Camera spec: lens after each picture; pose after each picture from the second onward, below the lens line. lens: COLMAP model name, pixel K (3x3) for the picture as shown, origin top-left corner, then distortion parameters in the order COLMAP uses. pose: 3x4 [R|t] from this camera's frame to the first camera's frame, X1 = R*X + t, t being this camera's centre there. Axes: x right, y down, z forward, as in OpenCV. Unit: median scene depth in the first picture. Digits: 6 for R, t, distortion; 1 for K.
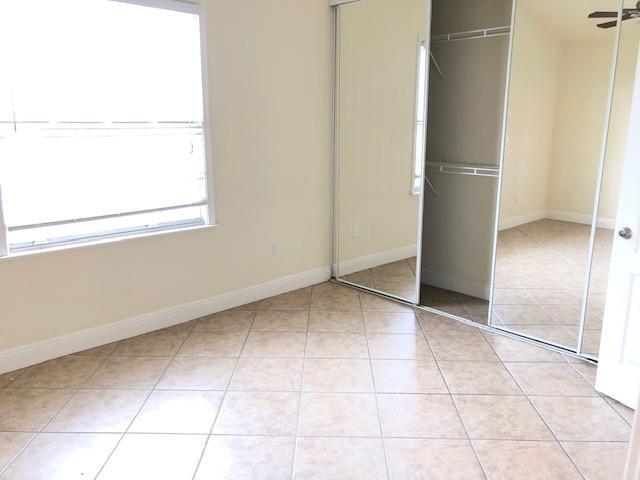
lens RADIAL K [[526.4, 0, 320.0], [0, 526.4, 240.0], [0, 0, 1]] dist [0.006835, 0.005945]
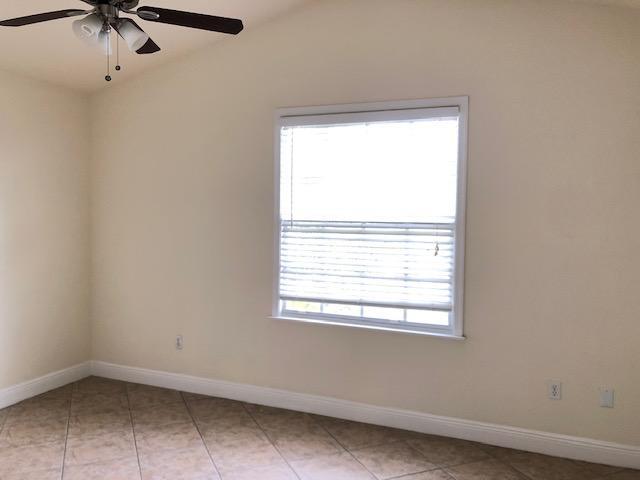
lens RADIAL K [[526.4, 0, 320.0], [0, 526.4, 240.0], [0, 0, 1]] dist [0.006835, 0.005945]
pose [[0.397583, 0.058548, -0.915696, 0.539021], [-0.214222, 0.976306, -0.030589, -0.116309], [0.892209, 0.208324, 0.400705, 0.417321]]
